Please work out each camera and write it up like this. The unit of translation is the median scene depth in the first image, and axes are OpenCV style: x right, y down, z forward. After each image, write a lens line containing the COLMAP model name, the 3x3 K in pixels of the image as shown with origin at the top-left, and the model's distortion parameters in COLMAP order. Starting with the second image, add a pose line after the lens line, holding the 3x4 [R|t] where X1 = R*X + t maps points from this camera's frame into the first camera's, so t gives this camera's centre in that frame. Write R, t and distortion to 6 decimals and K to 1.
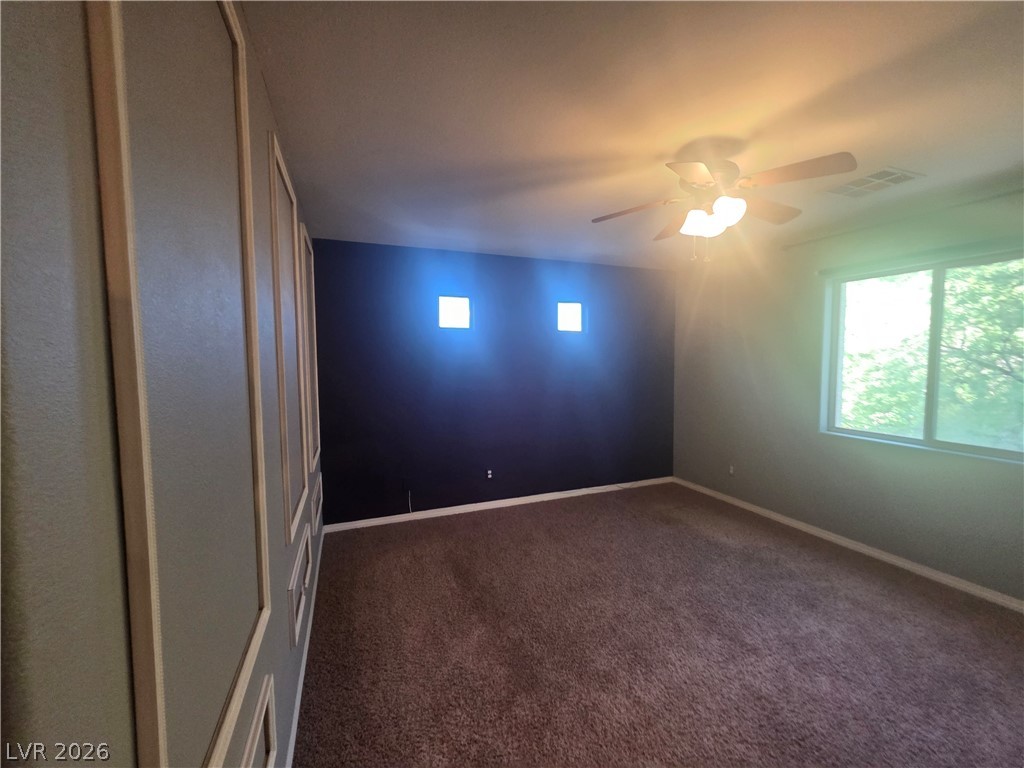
lens RADIAL K [[410.8, 0, 510.7], [0, 410.8, 382.2], [0, 0, 1]] dist [0.002205, 0.000762]
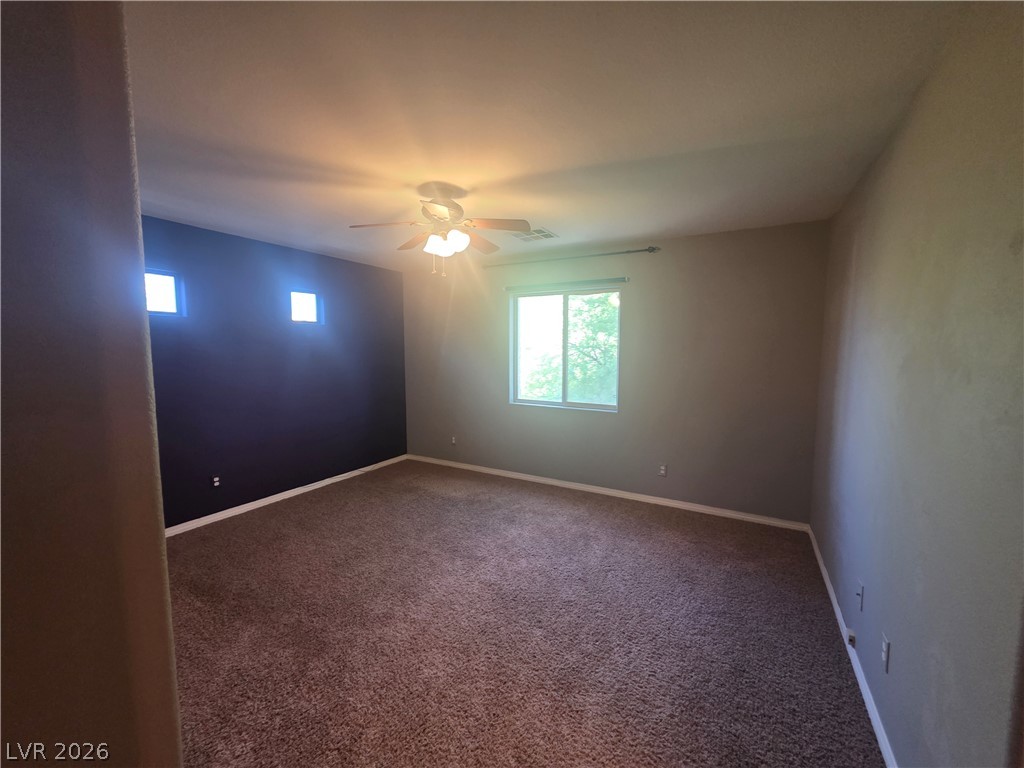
lens RADIAL K [[410.8, 0, 514.8], [0, 410.8, 381.0], [0, 0, 1]] dist [0.002205, 0.000762]
pose [[0.774430, -0.044593, 0.631086, -0.150962], [0.032613, 0.999000, 0.030569, 0.004154], [-0.631818, -0.003092, 0.775110, -0.124921]]
